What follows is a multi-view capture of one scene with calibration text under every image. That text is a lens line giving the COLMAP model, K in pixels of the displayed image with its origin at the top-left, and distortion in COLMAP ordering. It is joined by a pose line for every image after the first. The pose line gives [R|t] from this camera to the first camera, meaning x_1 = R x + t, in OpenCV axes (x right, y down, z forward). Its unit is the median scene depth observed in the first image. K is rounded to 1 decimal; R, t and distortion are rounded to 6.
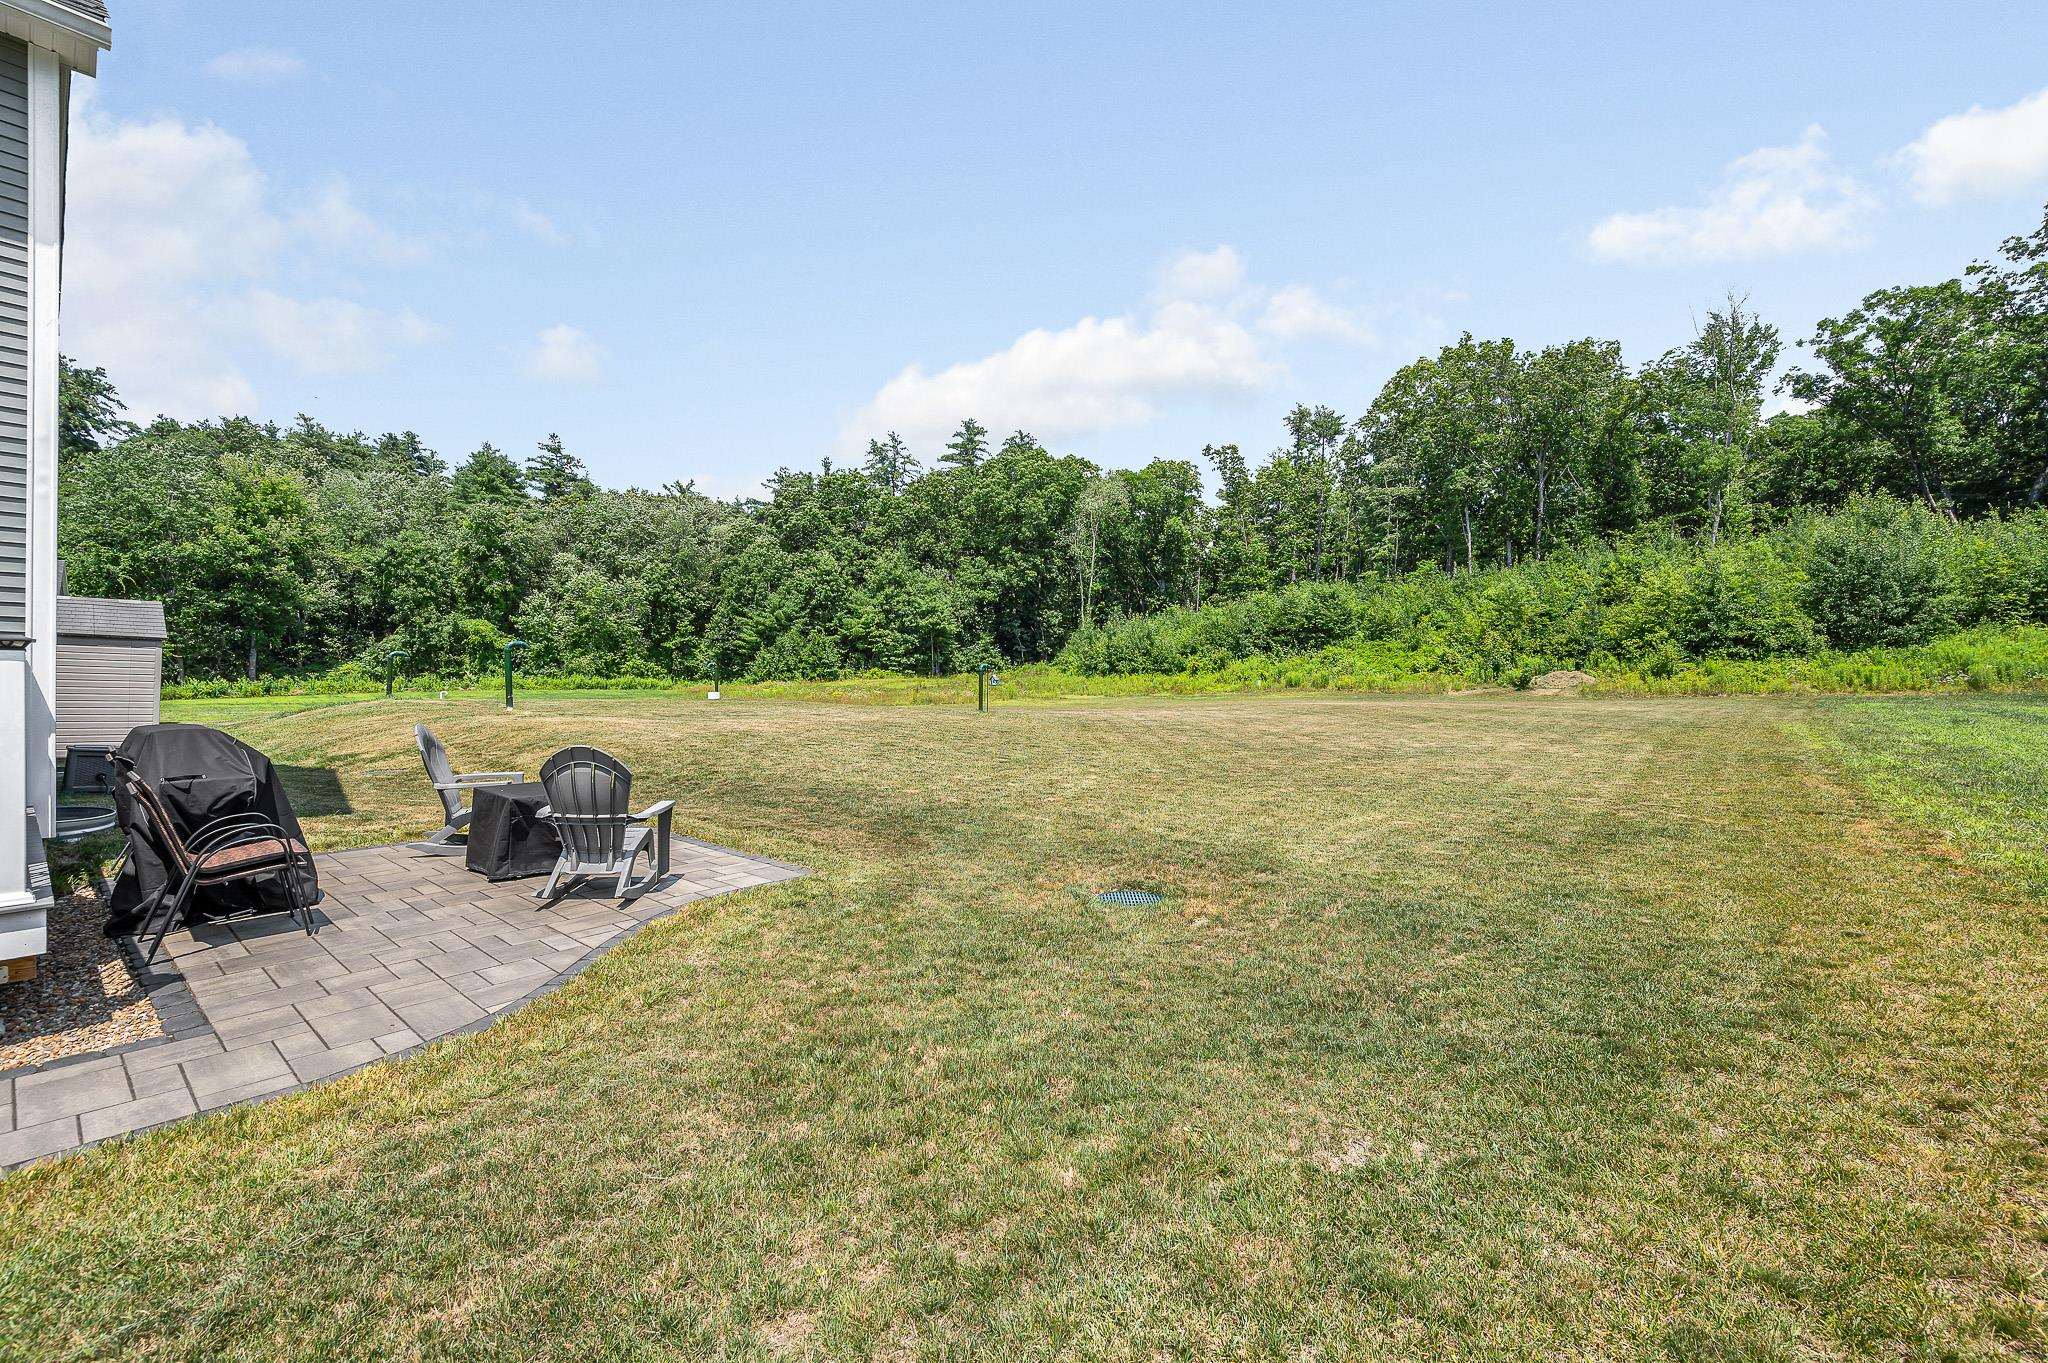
lens RADIAL K [[837.0, 0, 1028.9], [0, 837.0, 675.6], [0, 0, 1]] dist [-0.001329, -0.000322]
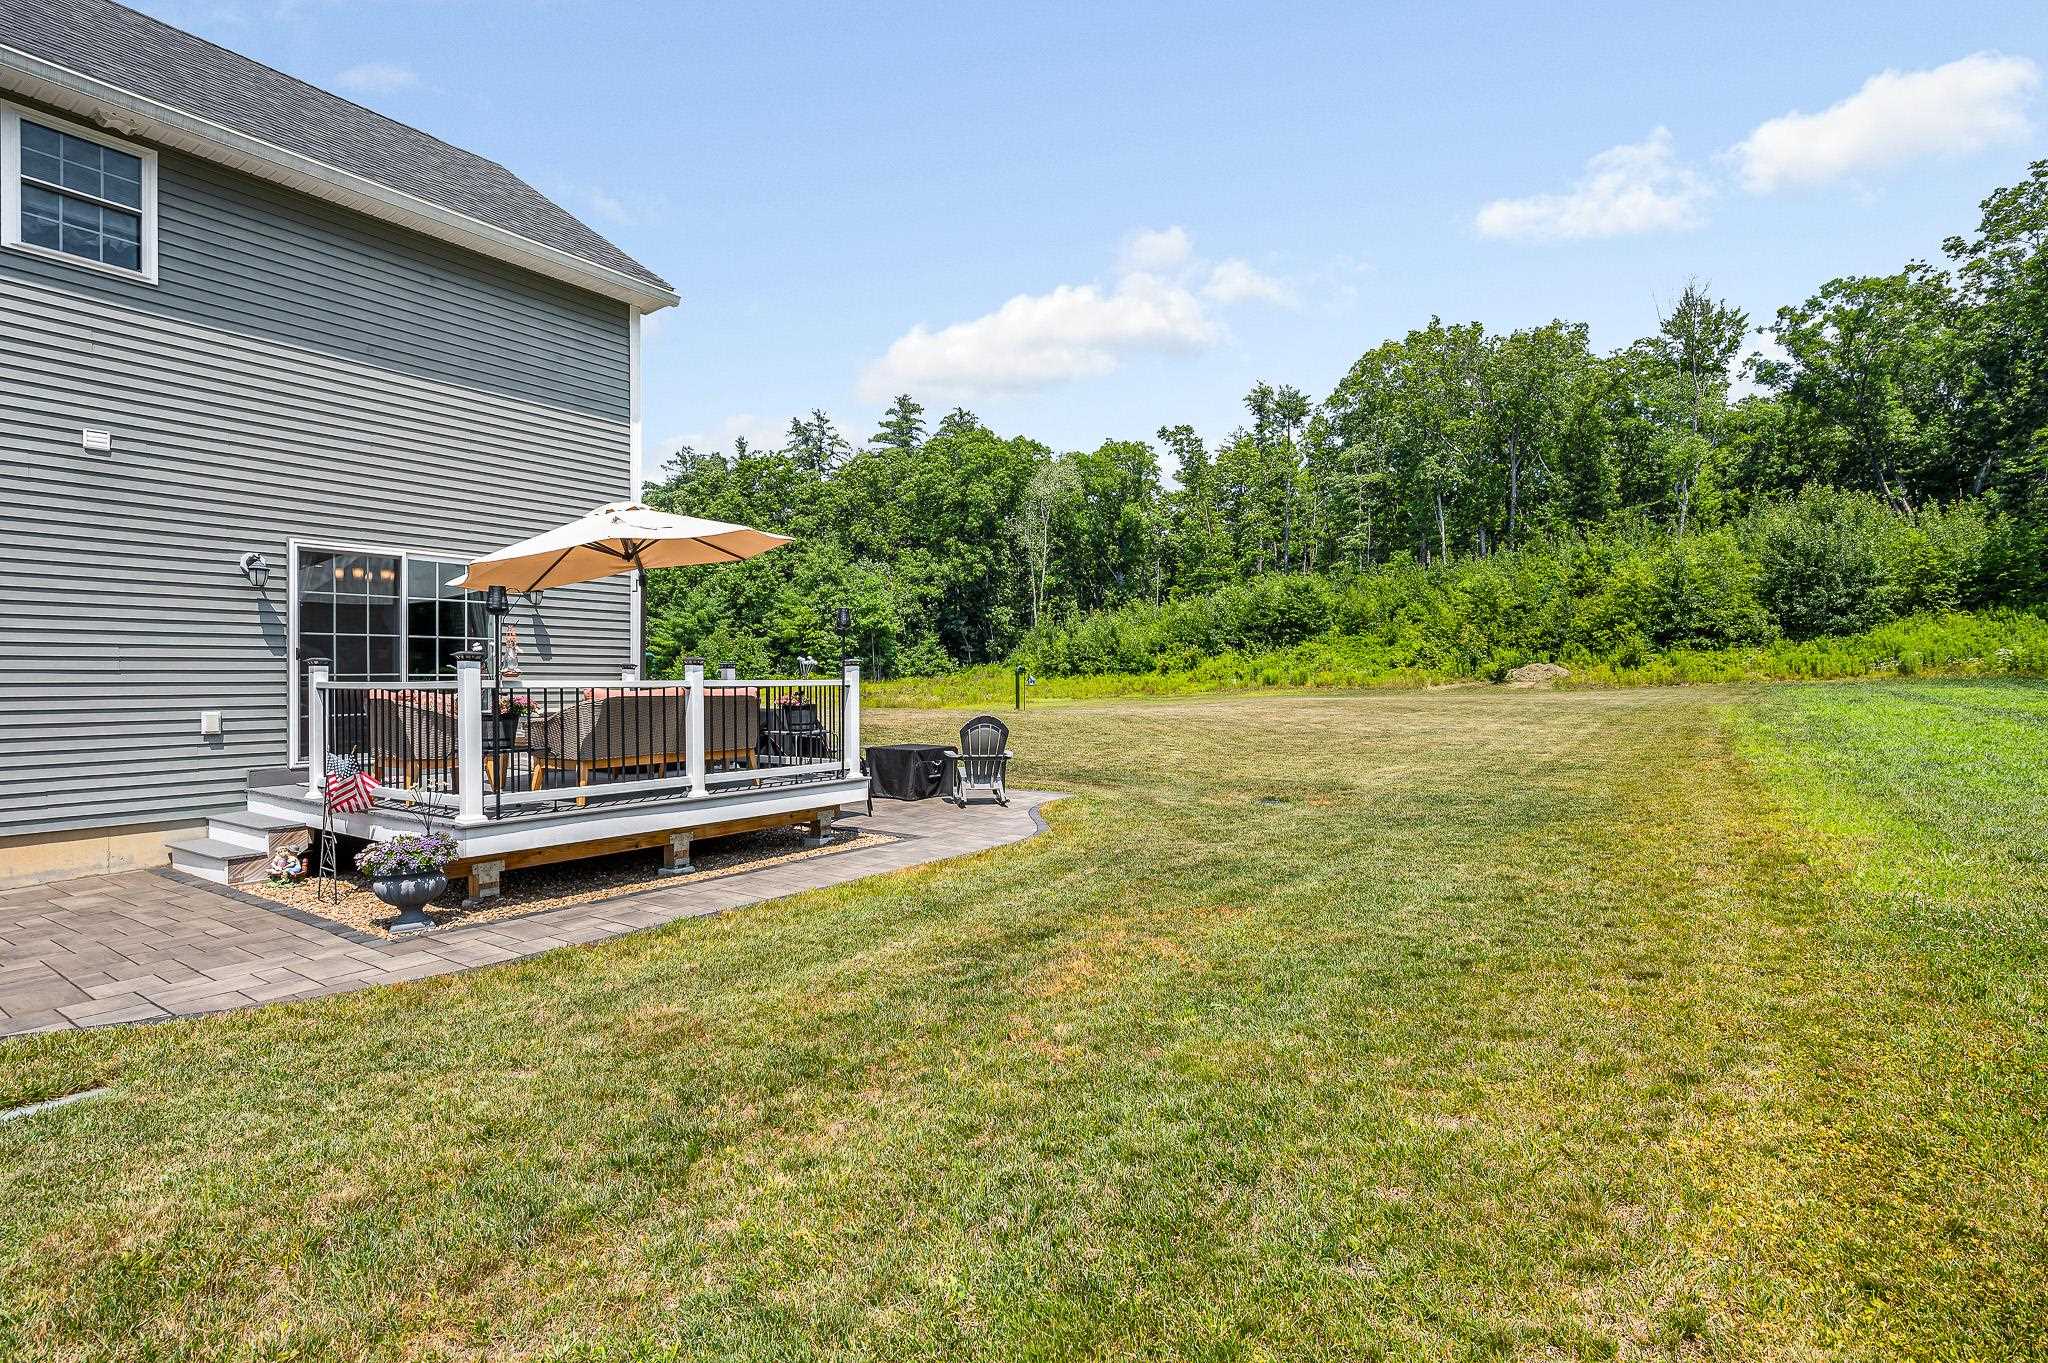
lens RADIAL K [[981.7, 0, 1014.7], [0, 981.7, 665.6], [0, 0, 1]] dist [0.003654, 0.000438]
pose [[0.997106, -0.016695, 0.074174, -0.054249], [0.017690, 0.999762, -0.012772, 0.000553], [-0.073943, 0.014048, 0.997164, -0.093981]]
